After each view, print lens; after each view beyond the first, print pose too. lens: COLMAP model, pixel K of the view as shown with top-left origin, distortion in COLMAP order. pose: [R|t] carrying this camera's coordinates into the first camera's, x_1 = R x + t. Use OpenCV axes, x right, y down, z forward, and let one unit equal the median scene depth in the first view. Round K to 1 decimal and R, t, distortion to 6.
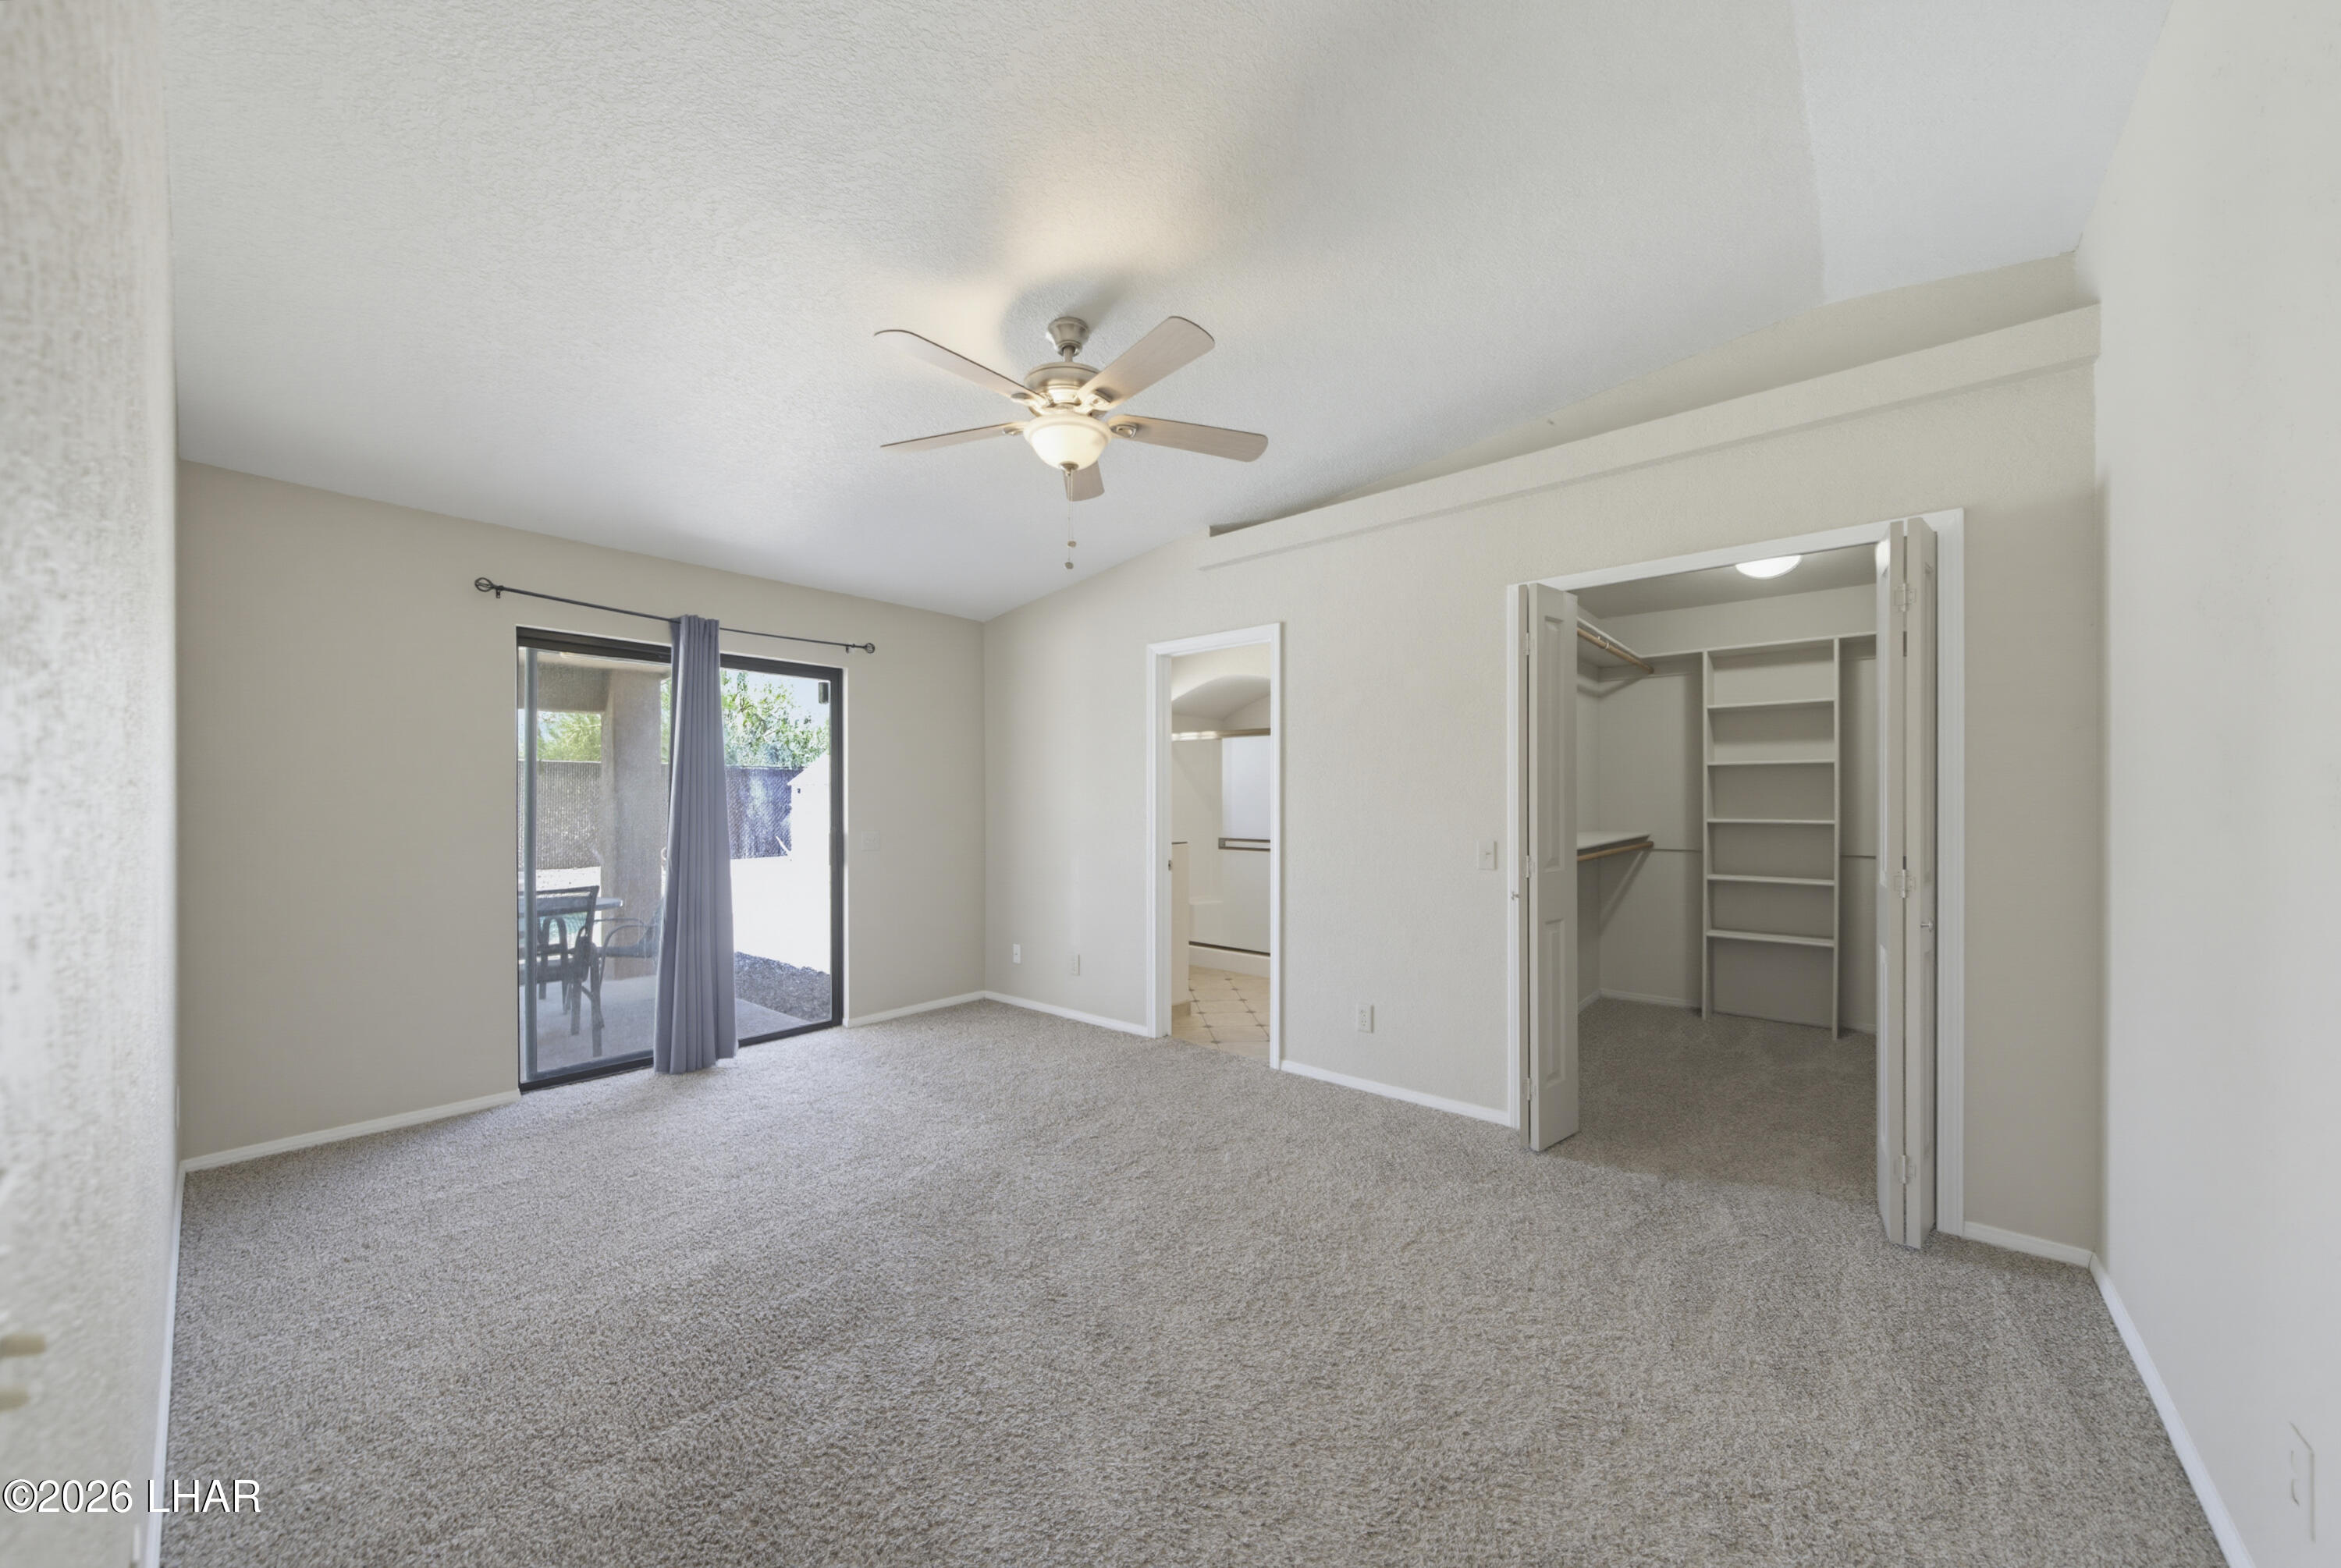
lens RADIAL K [[867.9, 0, 1170.9], [0, 867.9, 795.8], [0, 0, 1]] dist [0.001974, 0.000133]
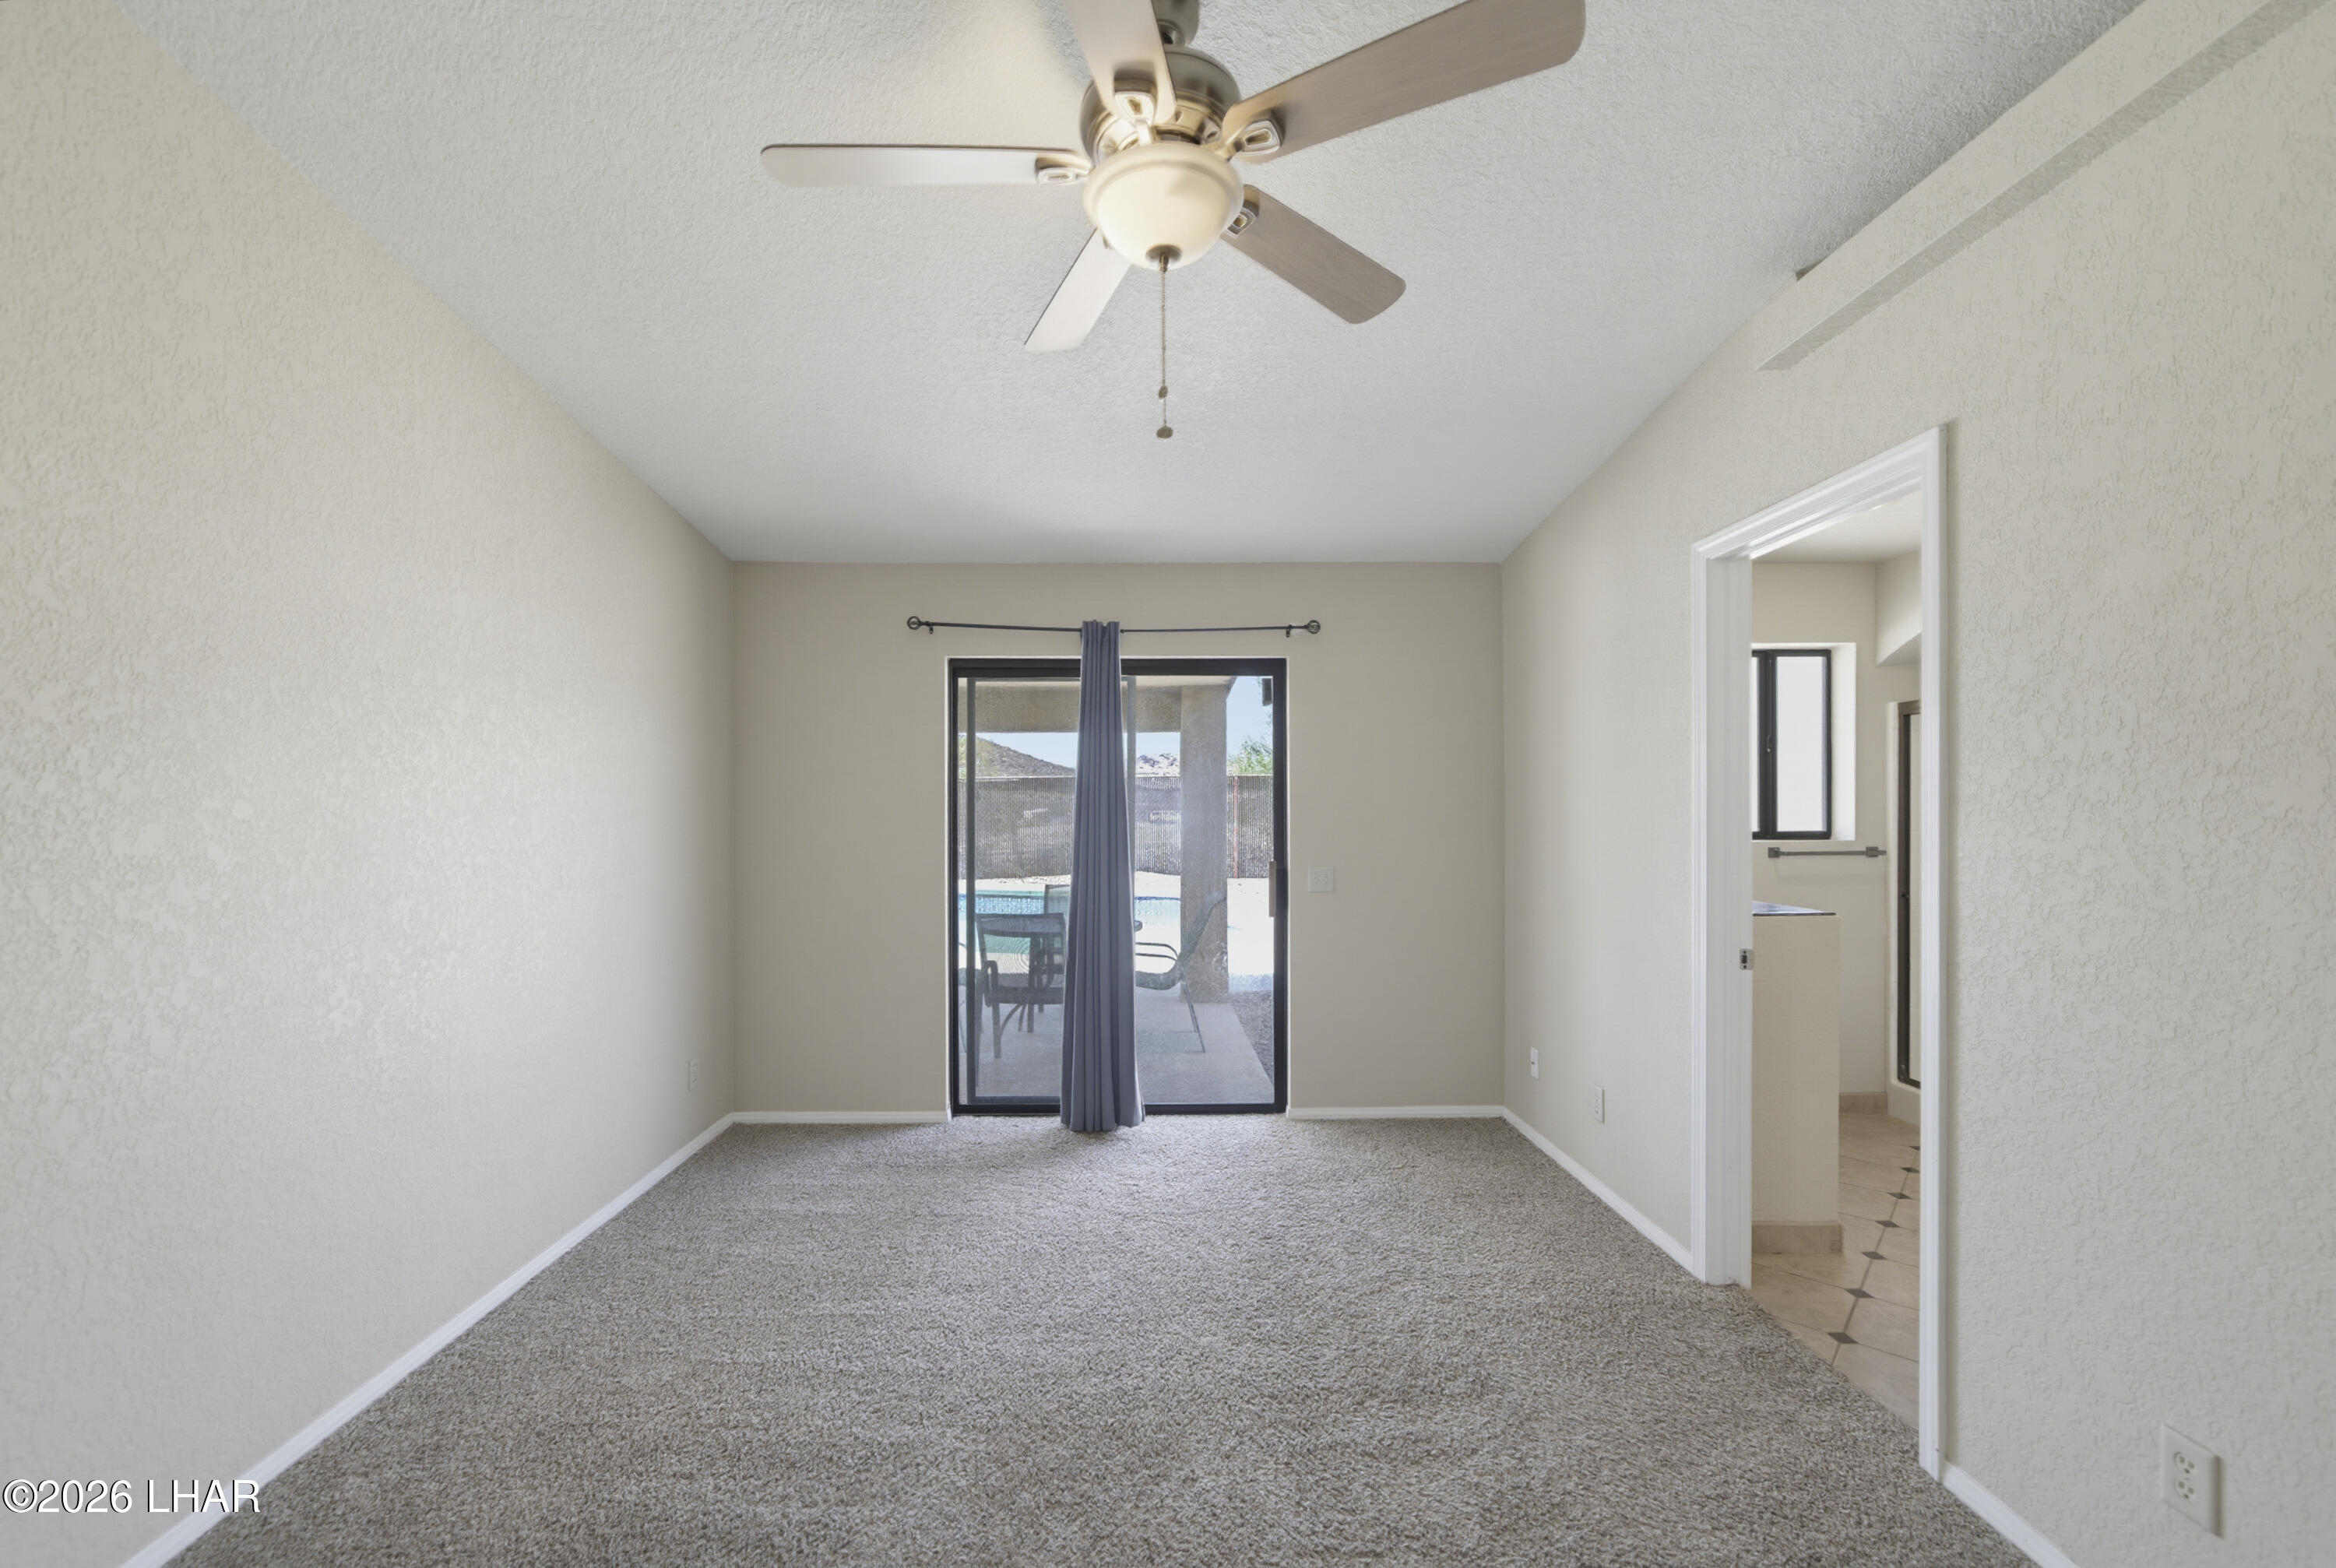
lens RADIAL K [[951.3, 0, 1163.2], [0, 951.3, 808.2], [0, 0, 1]] dist [0.002687, 0.000298]
pose [[0.647368, -0.002409, -0.762174, 0.245061], [0.009714, 0.999940, 0.005091, -0.020151], [0.762115, -0.010700, 0.647353, 0.428584]]
